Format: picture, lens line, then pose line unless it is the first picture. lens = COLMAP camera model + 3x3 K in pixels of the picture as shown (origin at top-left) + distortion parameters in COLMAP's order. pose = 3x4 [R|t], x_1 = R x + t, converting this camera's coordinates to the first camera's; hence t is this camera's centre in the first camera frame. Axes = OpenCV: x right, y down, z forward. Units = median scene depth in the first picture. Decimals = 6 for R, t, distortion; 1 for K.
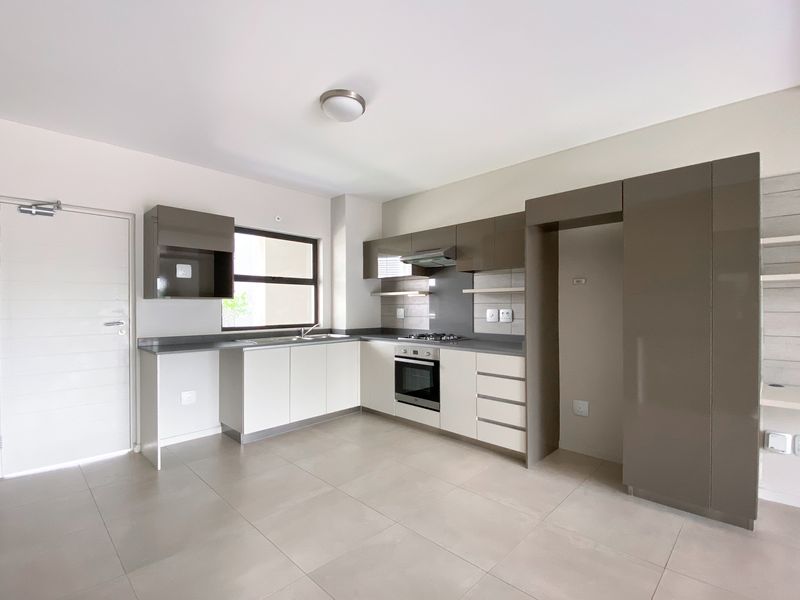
lens RADIAL K [[365.9, 0, 397.4], [0, 365.9, 306.7], [0, 0, 1]] dist [-0.000513, -0.001873]
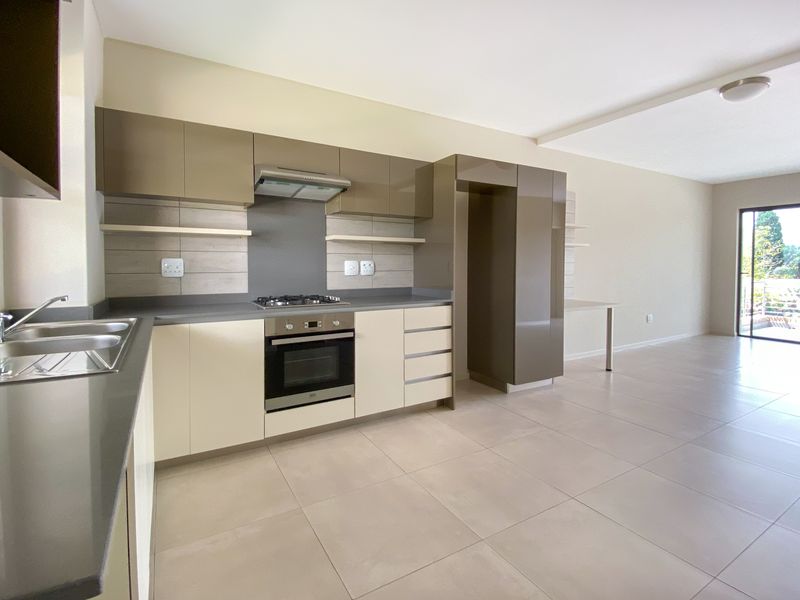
lens RADIAL K [[386.1, 0, 402.2], [0, 386.1, 278.3], [0, 0, 1]] dist [-0.014192, -0.005421]
pose [[0.243205, -0.027546, 0.969584, -0.567664], [-0.001026, 0.999589, 0.028656, 0.021623], [-0.969974, -0.007964, 0.243077, 0.656348]]
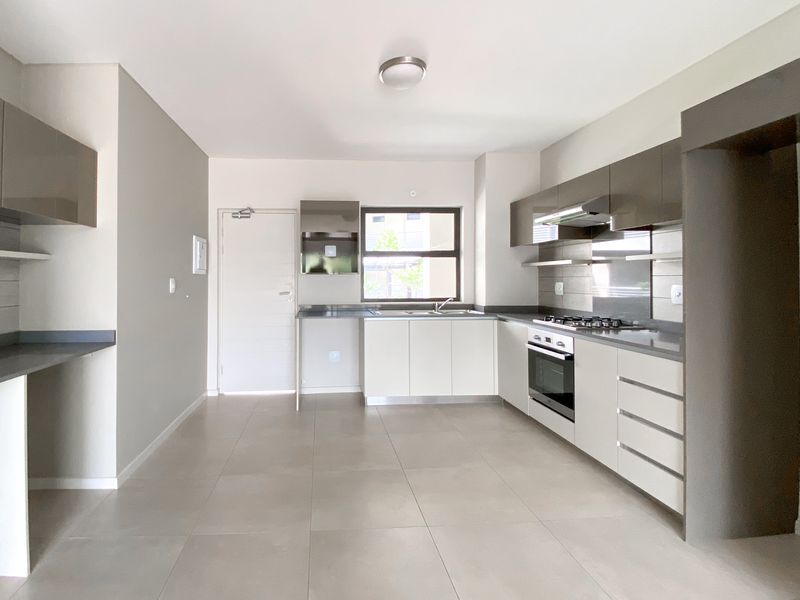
lens RADIAL K [[386.1, 0, 330.2], [0, 386.1, 275.7], [0, 0, 1]] dist [-0.014192, -0.005421]
pose [[0.723646, -0.007034, -0.690135, 0.270577], [0.001586, 0.999962, -0.008530, -0.003983], [0.690169, 0.005078, 0.723630, 0.088650]]
